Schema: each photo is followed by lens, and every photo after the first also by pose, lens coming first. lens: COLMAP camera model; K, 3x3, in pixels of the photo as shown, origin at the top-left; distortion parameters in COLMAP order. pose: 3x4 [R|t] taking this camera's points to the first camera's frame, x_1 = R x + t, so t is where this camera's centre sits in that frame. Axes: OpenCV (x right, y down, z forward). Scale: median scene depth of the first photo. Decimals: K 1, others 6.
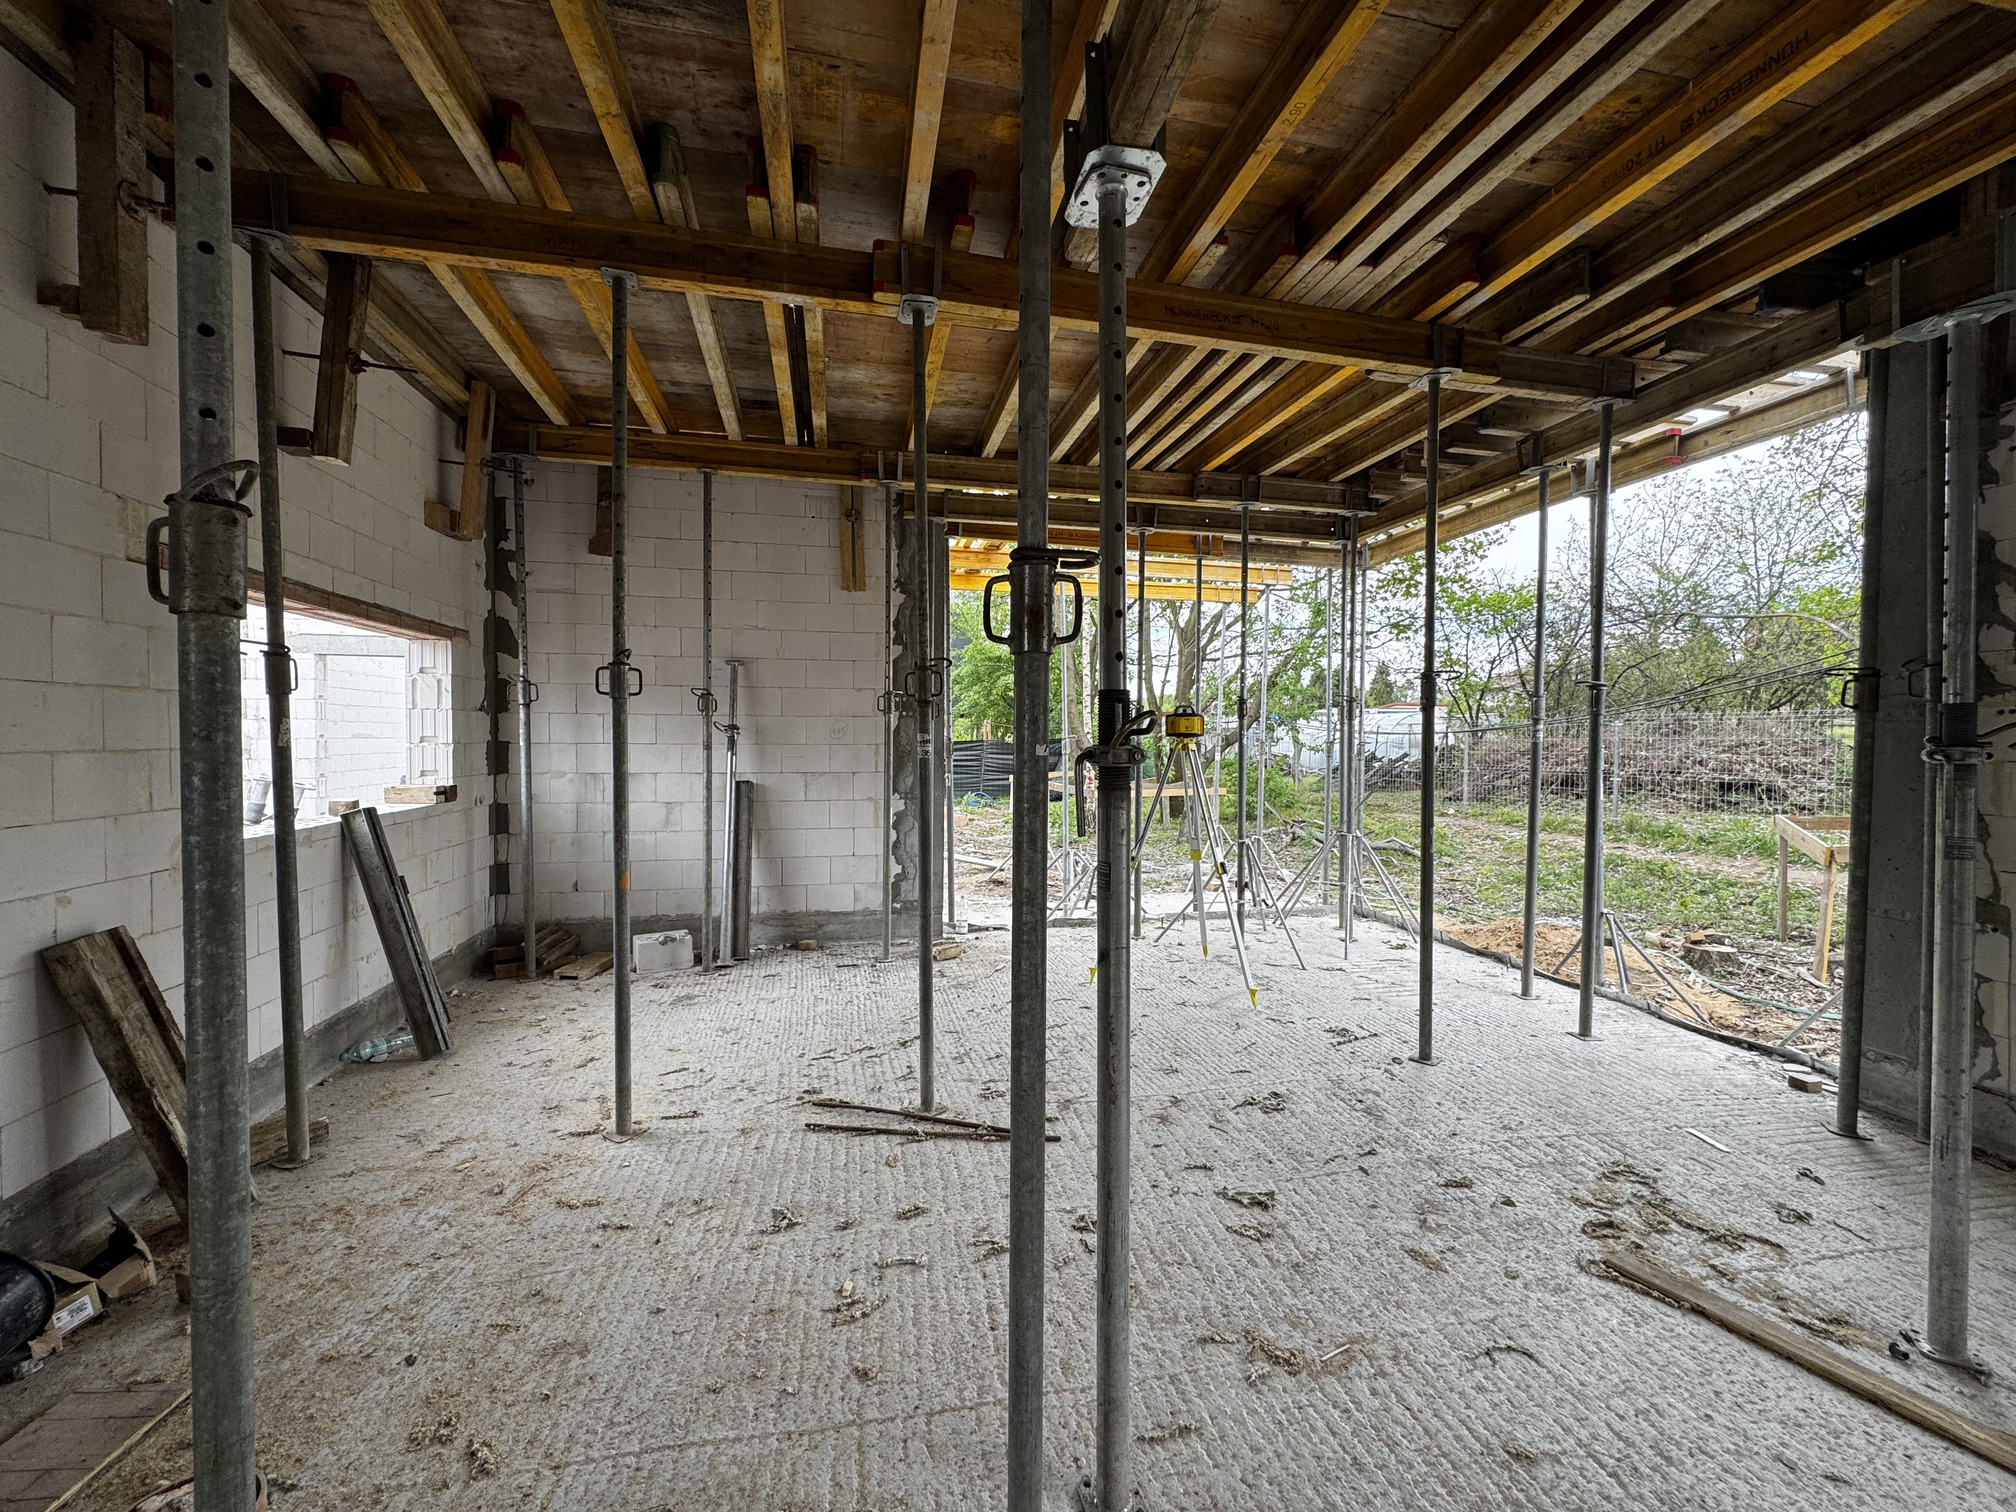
lens RADIAL K [[804.6, 0, 1004.7], [0, 804.6, 754.5], [0, 0, 1]] dist [-0.001471, 0.000110]
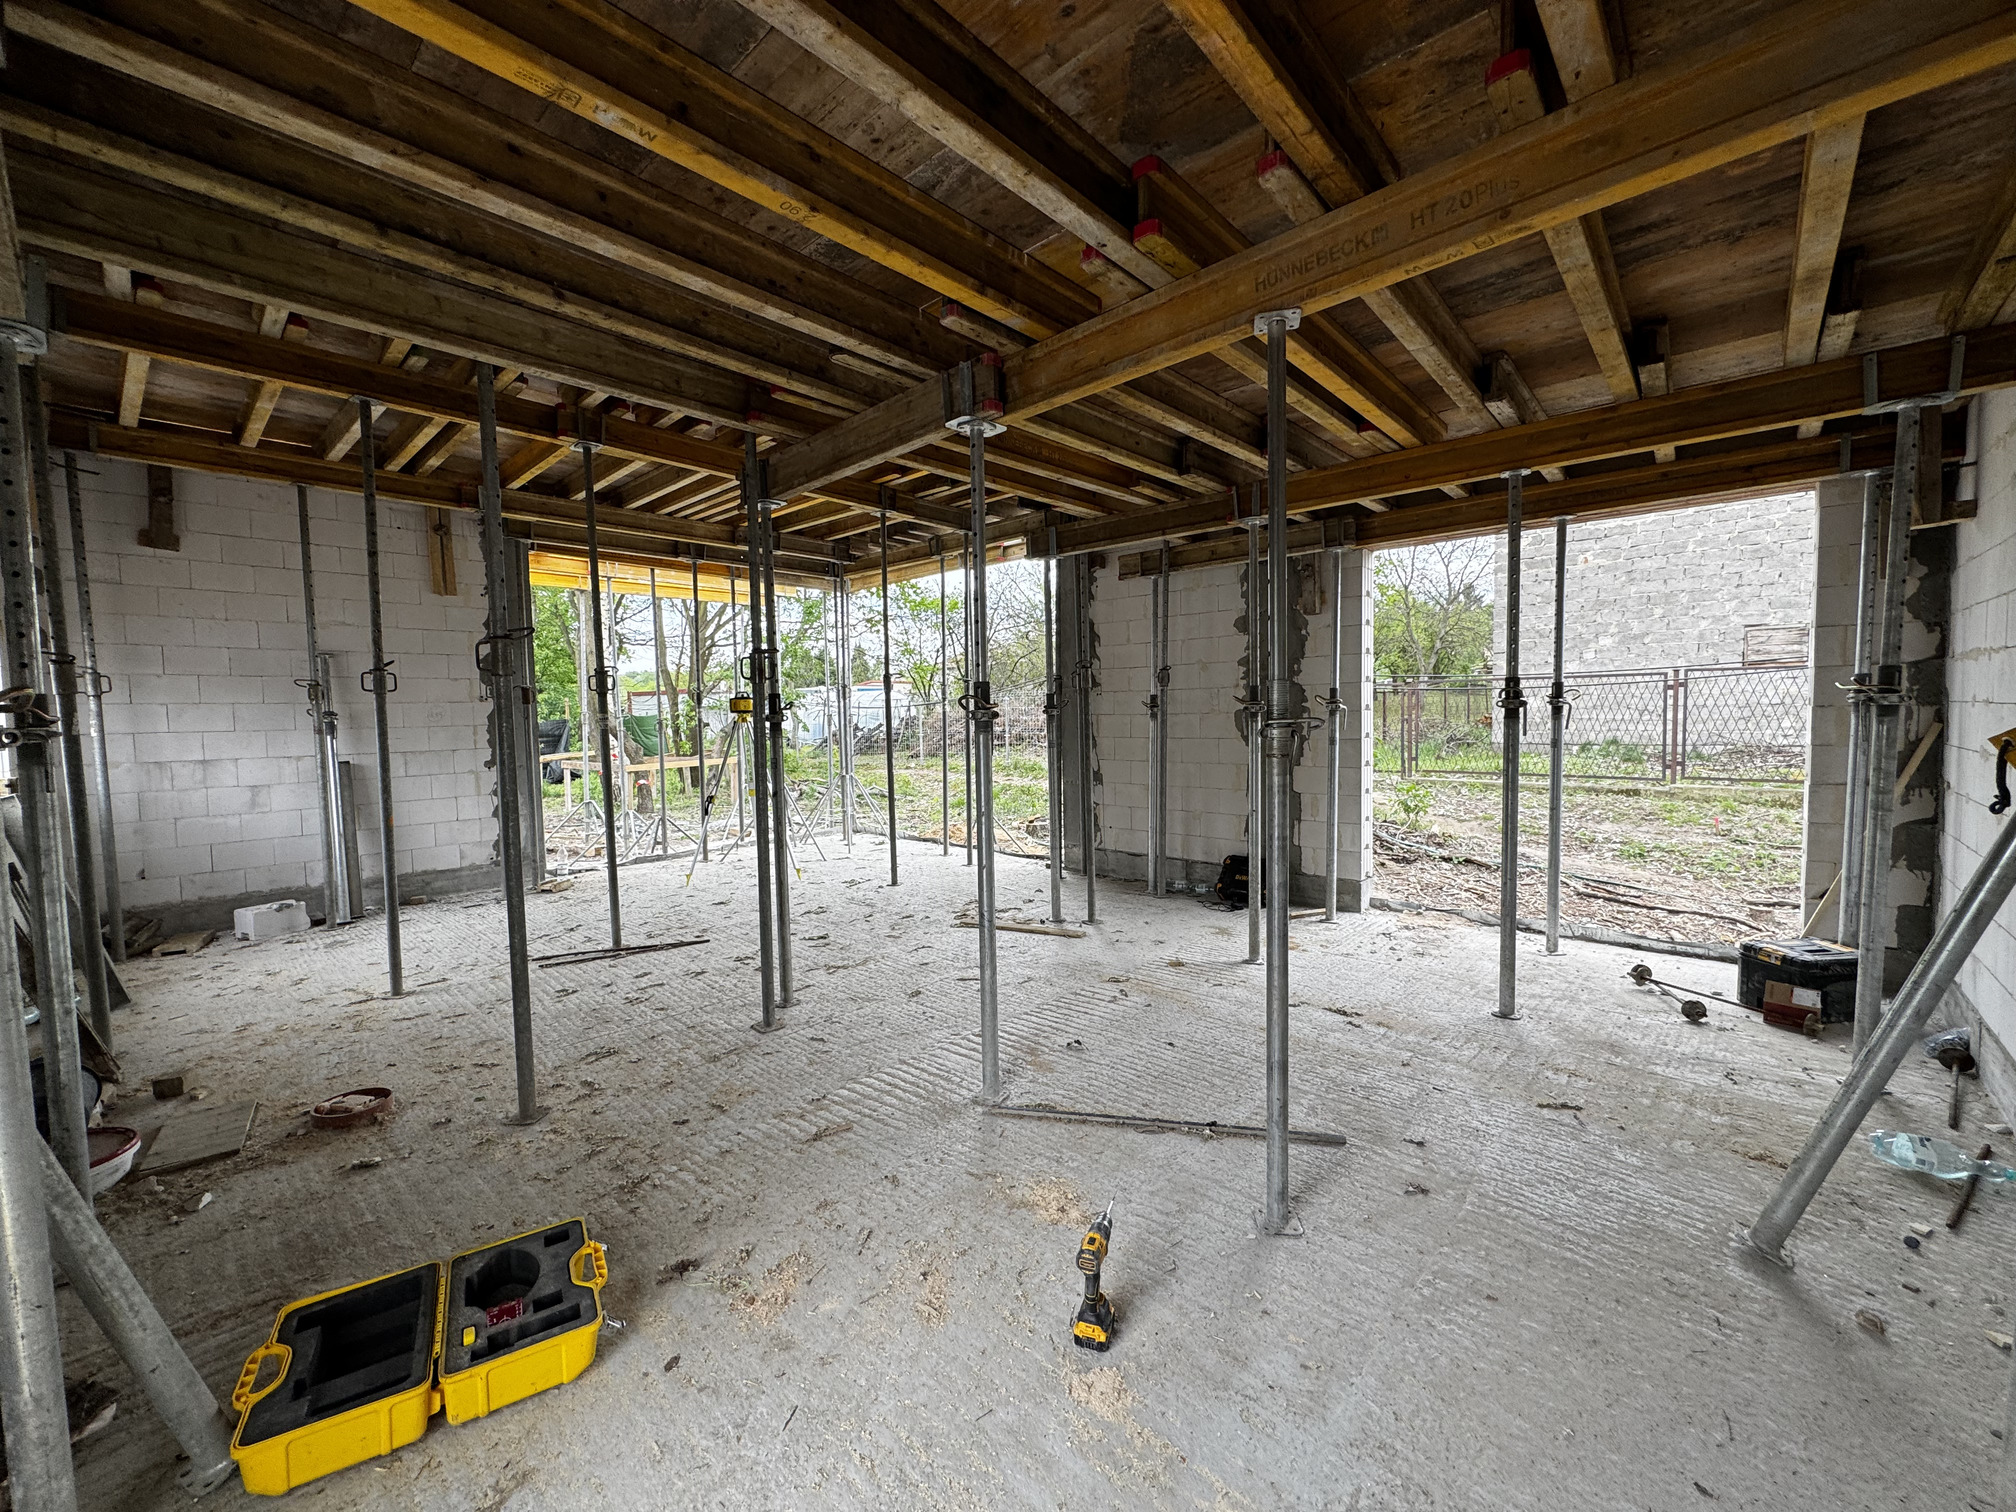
lens RADIAL K [[804.6, 0, 1006.0], [0, 804.6, 761.2], [0, 0, 1]] dist [-0.001471, 0.000110]
pose [[0.815645, -0.057849, 0.575653, -0.227572], [0.036403, 0.998148, 0.048728, 0.011994], [-0.577406, -0.018789, 0.816241, -0.469547]]
